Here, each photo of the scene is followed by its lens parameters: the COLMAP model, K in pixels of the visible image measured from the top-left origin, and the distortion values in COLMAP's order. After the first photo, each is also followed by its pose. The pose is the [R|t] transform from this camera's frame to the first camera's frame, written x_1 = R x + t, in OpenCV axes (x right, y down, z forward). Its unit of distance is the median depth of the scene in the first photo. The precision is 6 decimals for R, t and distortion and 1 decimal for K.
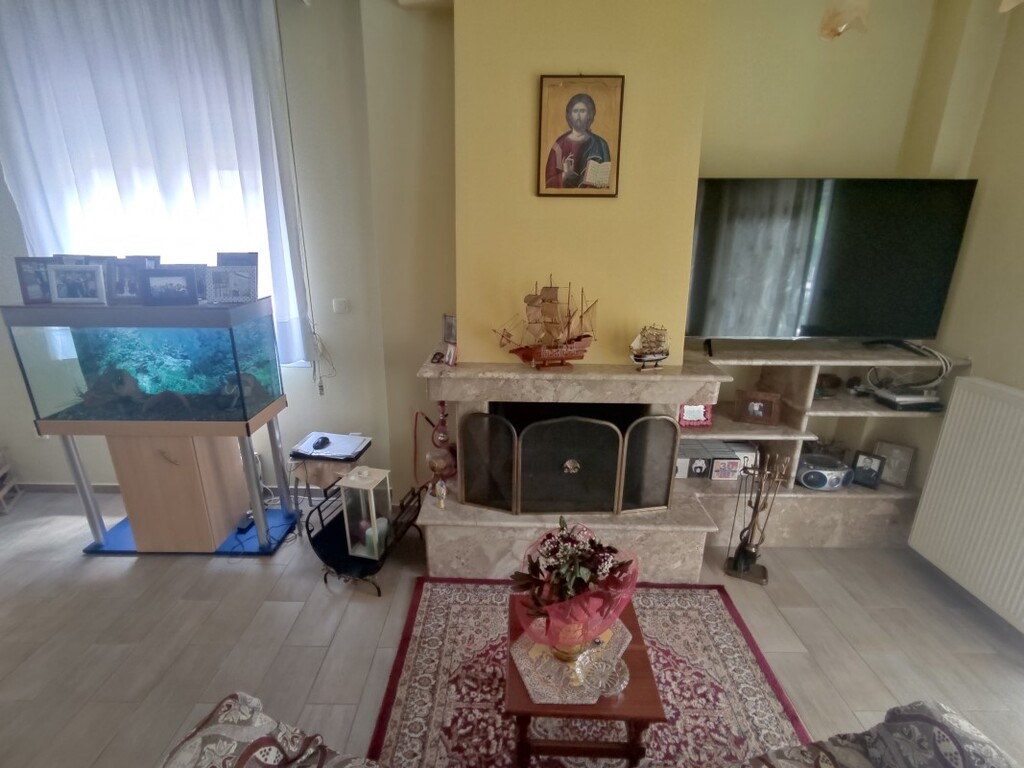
lens RADIAL K [[476.5, 0, 507.9], [0, 476.5, 381.4], [0, 0, 1]] dist [-0.004142, -0.001680]
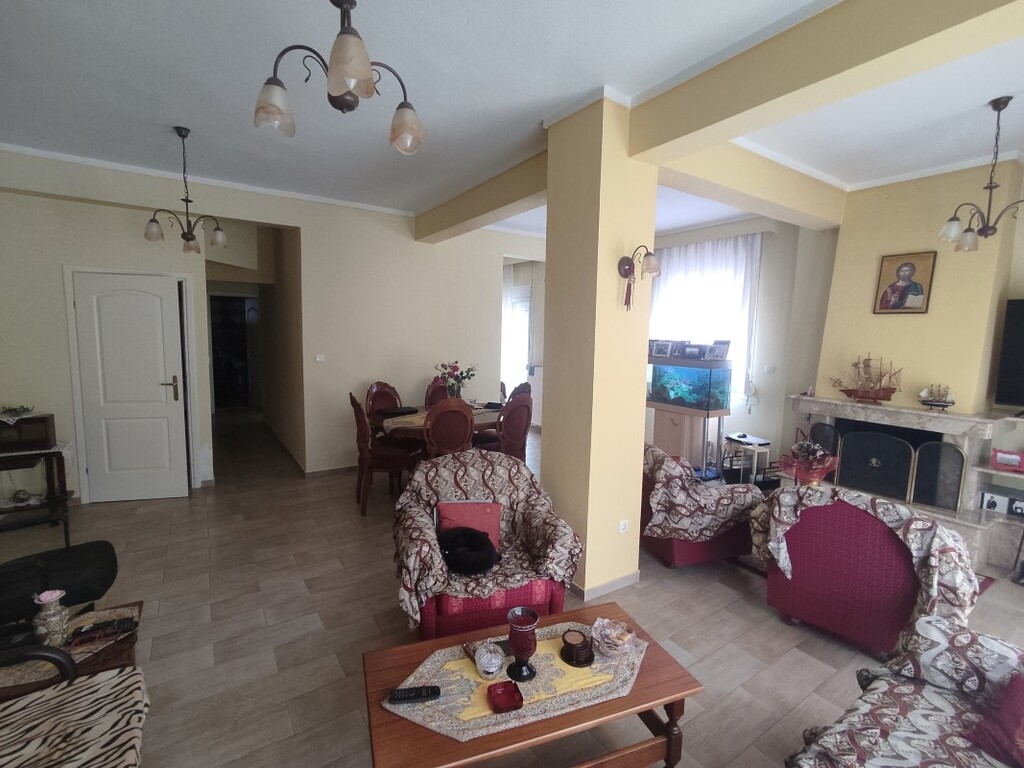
lens RADIAL K [[476.5, 0, 507.5], [0, 476.5, 382.3], [0, 0, 1]] dist [-0.004142, -0.001680]
pose [[0.567216, 0.093044, -0.818296, 0.701181], [-0.261393, 0.962563, -0.071741, 0.341693], [0.780986, 0.254590, 0.570302, -1.004229]]
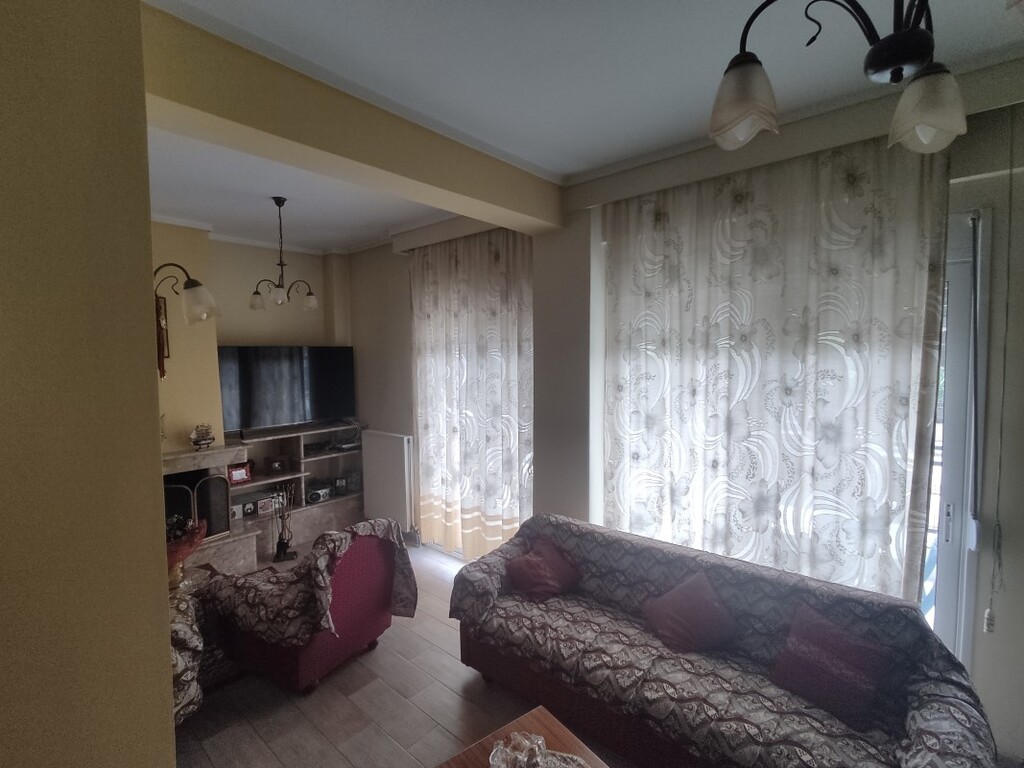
lens RADIAL K [[476.5, 0, 510.2], [0, 476.5, 380.4], [0, 0, 1]] dist [-0.004142, -0.001680]
pose [[0.652758, -0.053121, 0.755702, -0.253580], [0.238113, 0.961369, -0.138099, 0.216907], [-0.719173, 0.270087, 0.640190, -0.912685]]
